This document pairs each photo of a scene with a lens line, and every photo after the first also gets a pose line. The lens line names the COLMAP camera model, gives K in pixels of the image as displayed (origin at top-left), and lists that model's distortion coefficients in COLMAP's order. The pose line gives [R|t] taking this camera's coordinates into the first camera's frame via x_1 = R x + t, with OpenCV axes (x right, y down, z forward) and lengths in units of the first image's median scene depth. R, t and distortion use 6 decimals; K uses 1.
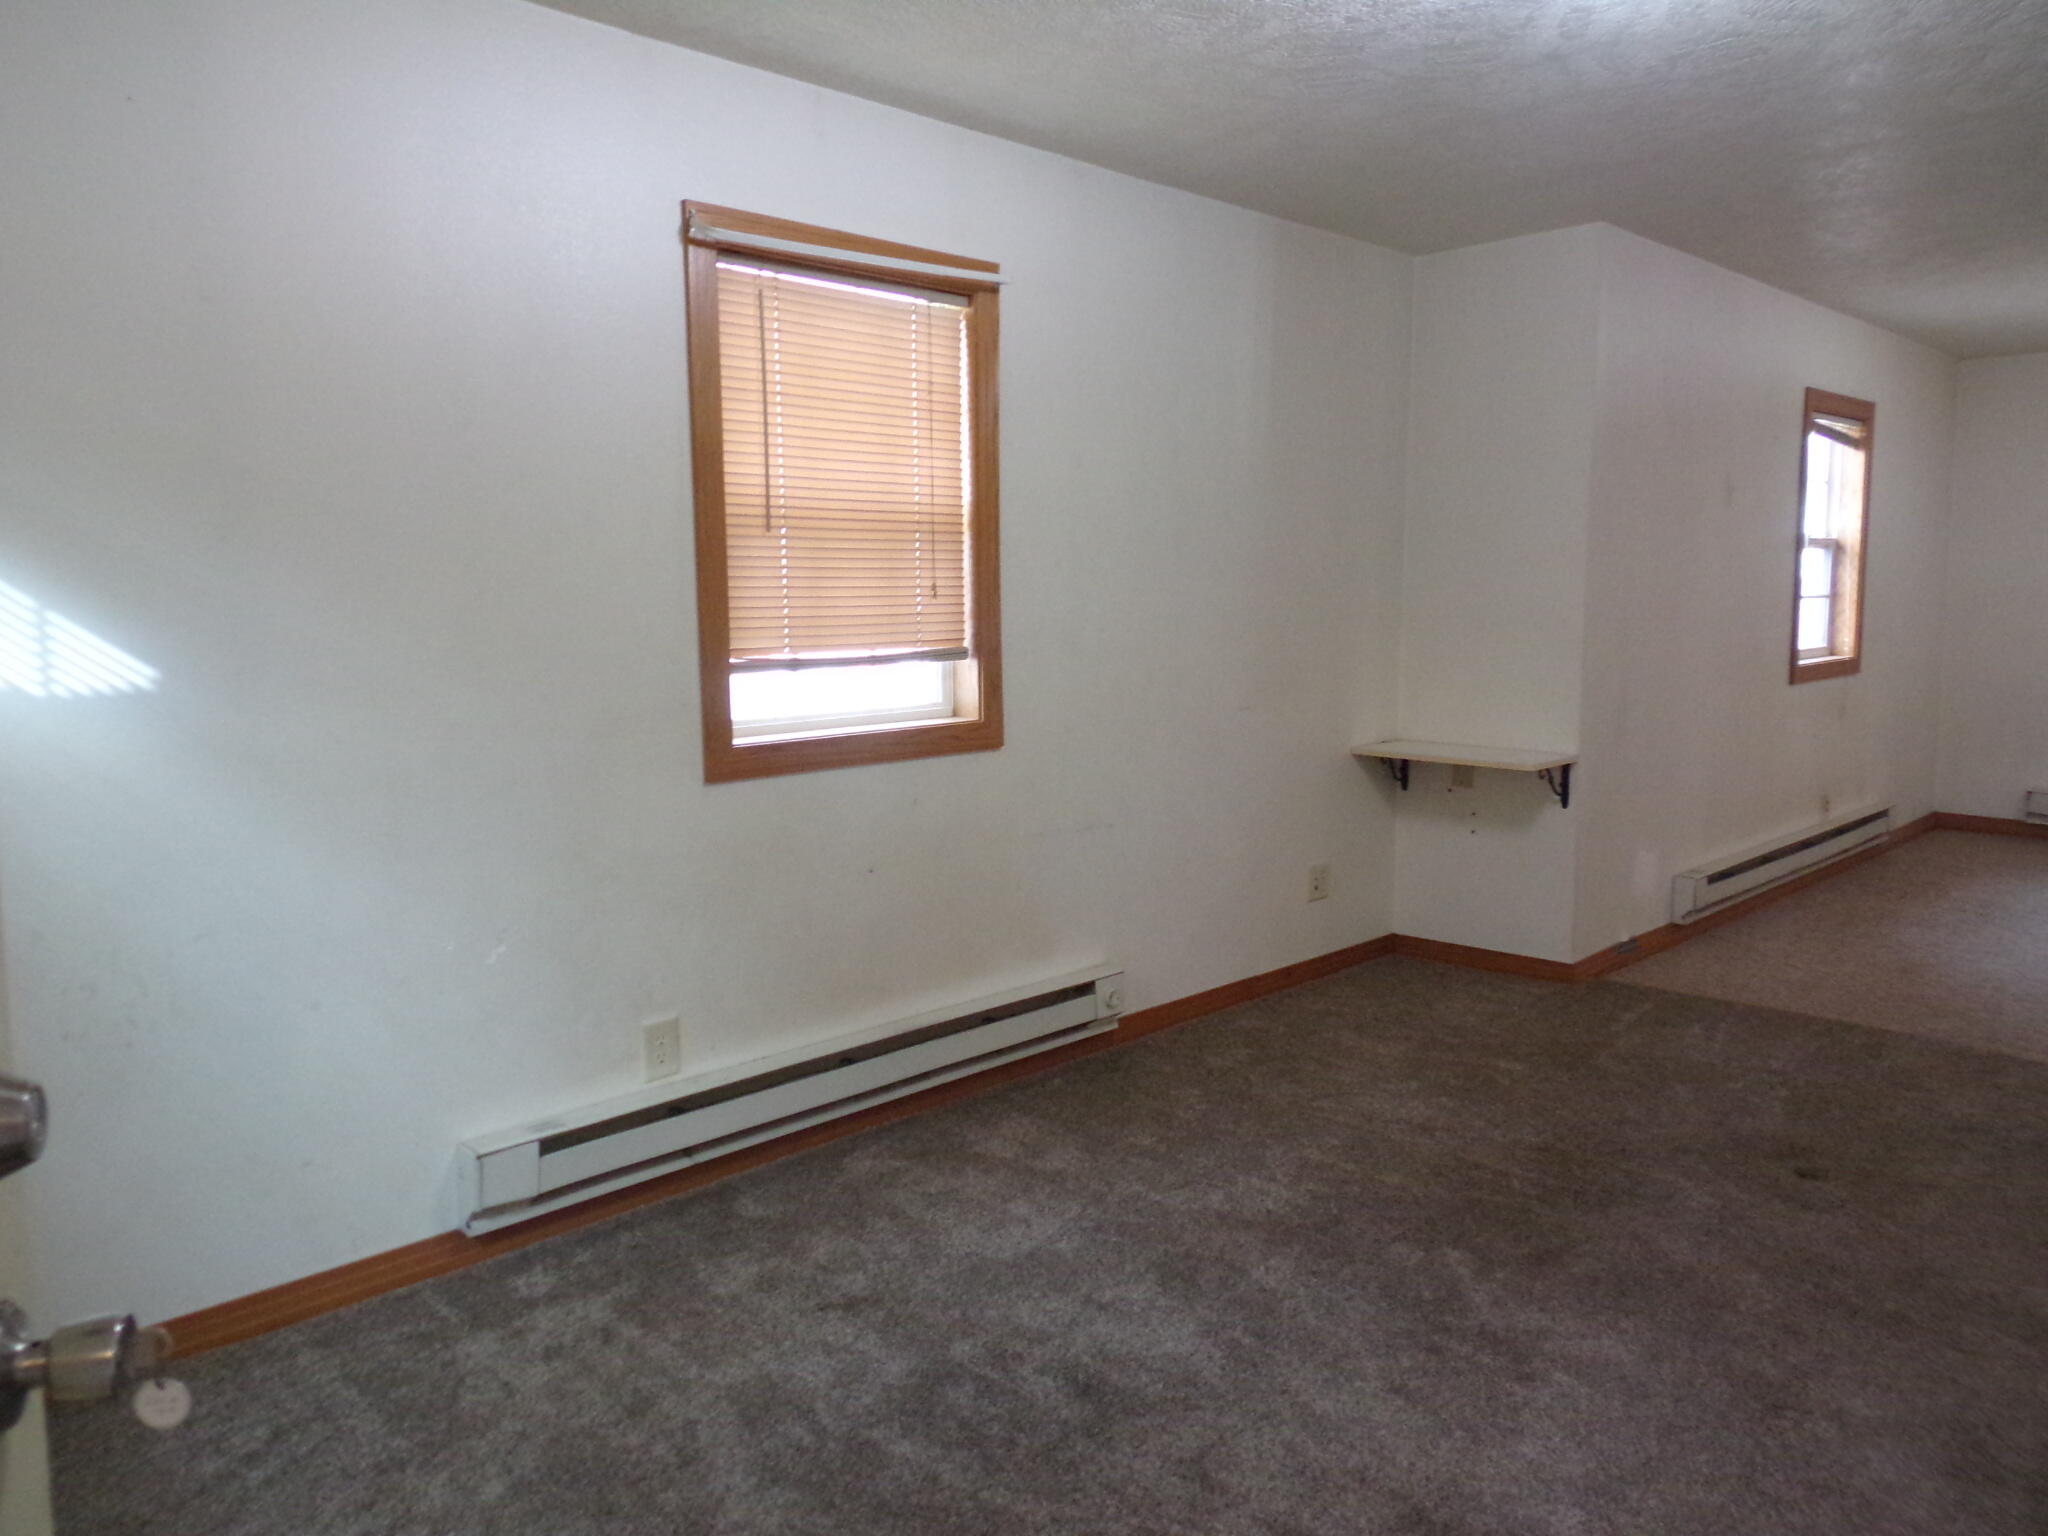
lens RADIAL K [[1438.4, 0, 1018.6], [0, 1438.4, 755.9], [0, 0, 1]] dist [0.074890, -0.091727]
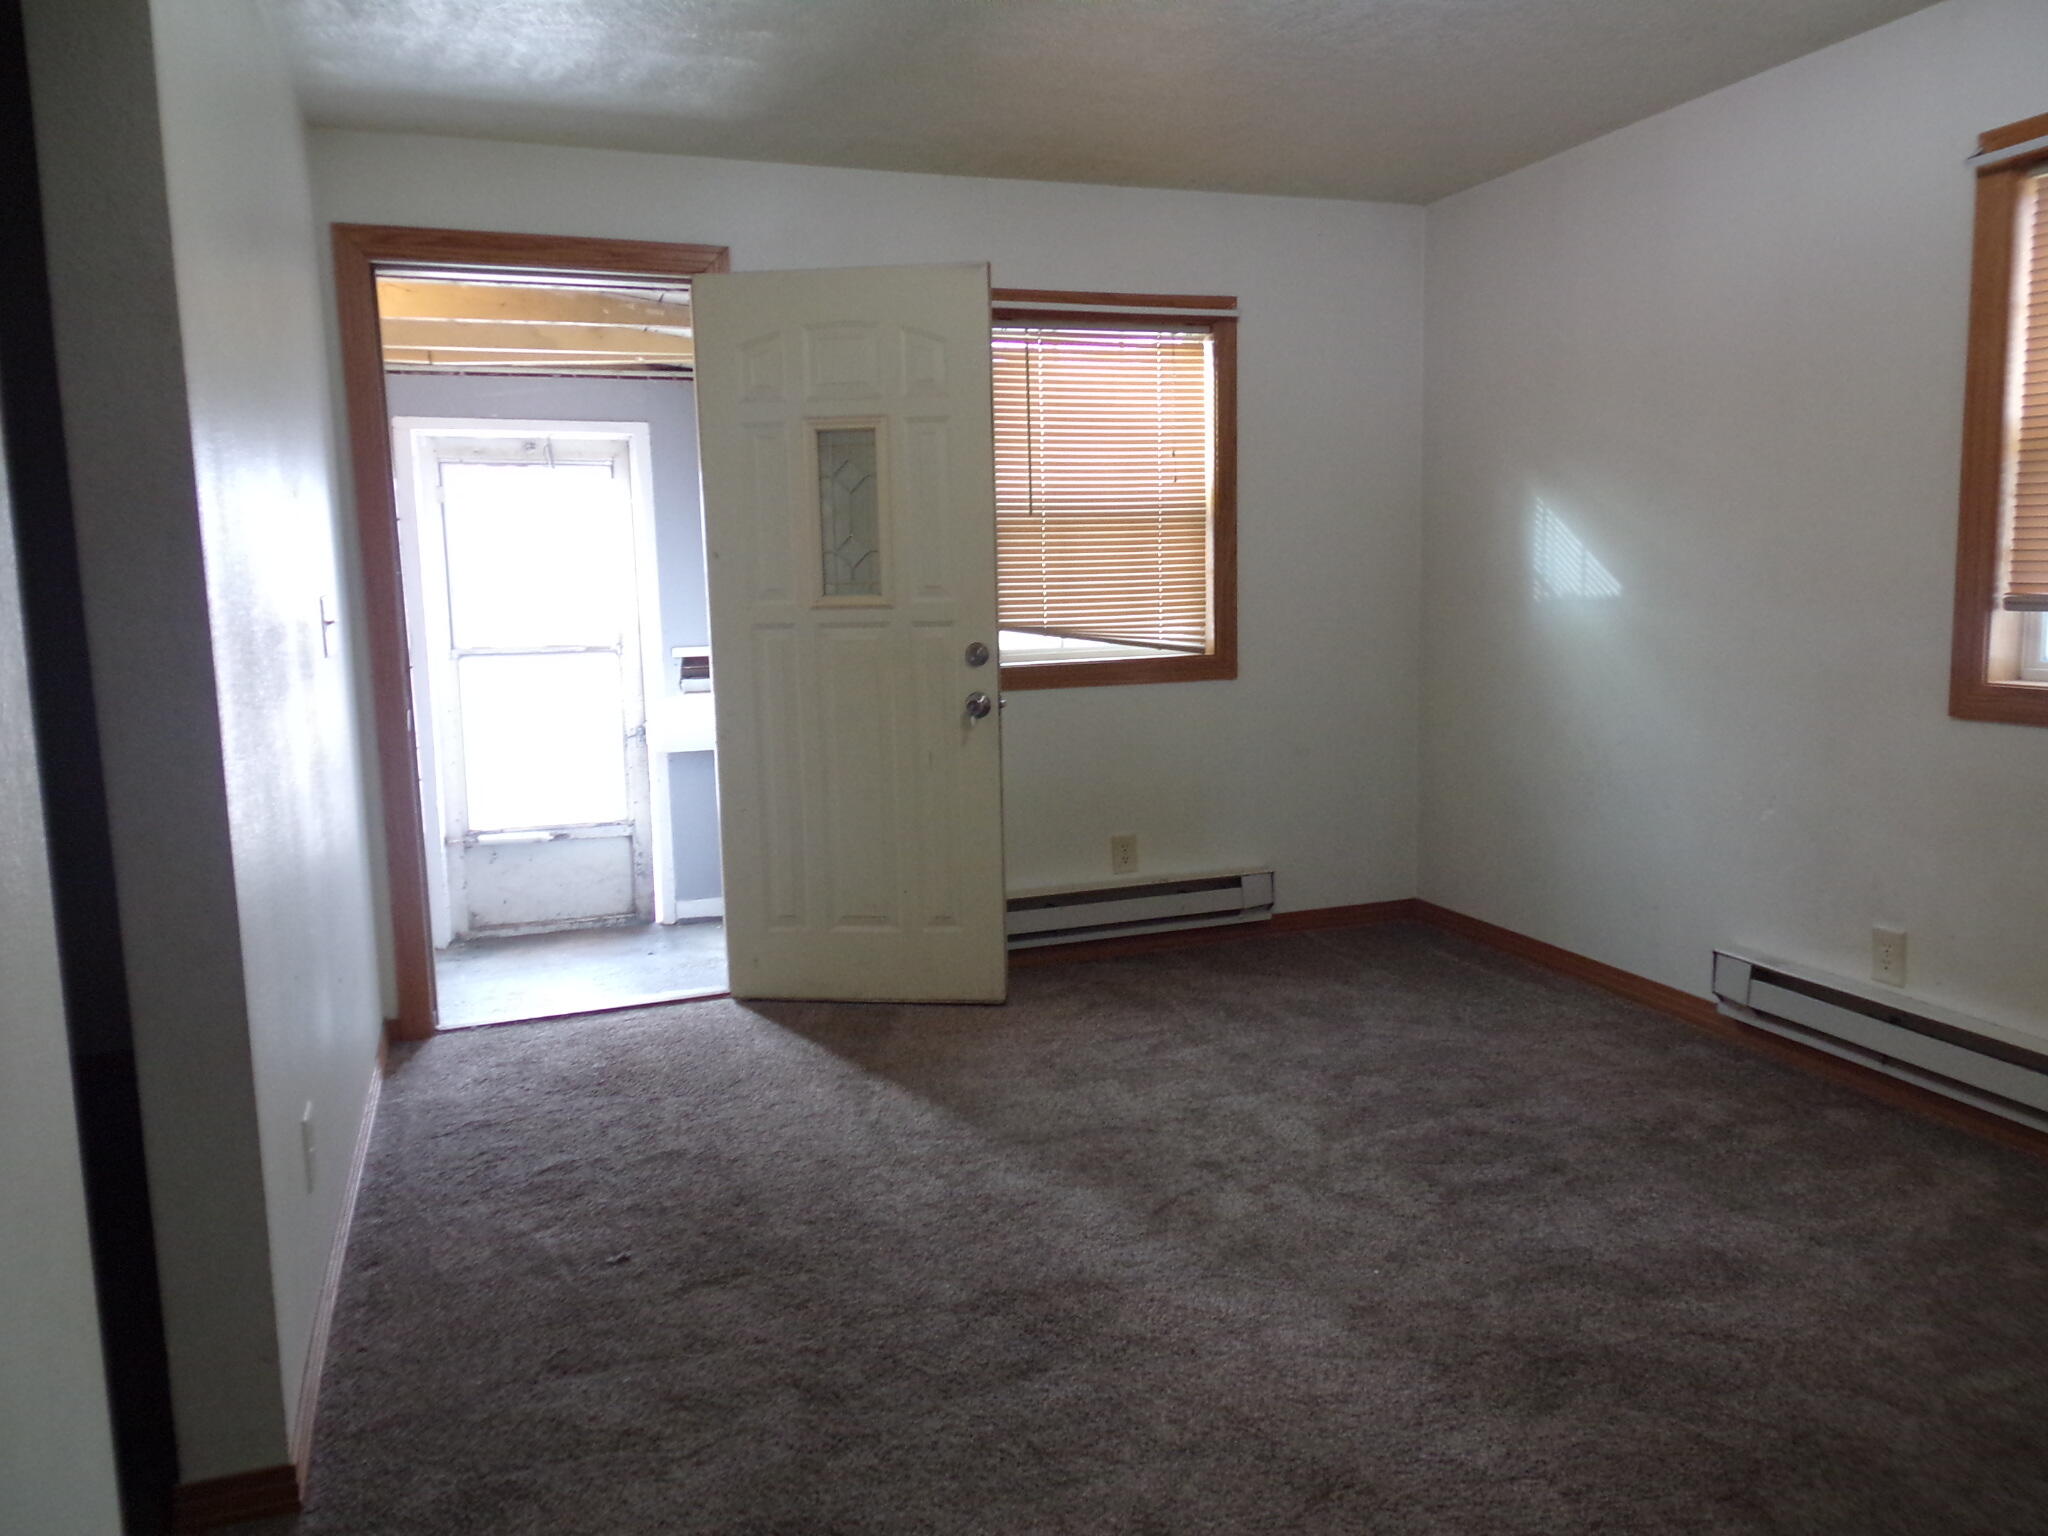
lens RADIAL K [[1438.4, 0, 1015.8], [0, 1438.4, 759.7], [0, 0, 1]] dist [0.074890, -0.091727]
pose [[-0.421023, 0.135252, -0.896909, 0.865553], [-0.085963, 0.978420, 0.187896, -0.077416], [0.902967, 0.156210, -0.400311, 0.736397]]
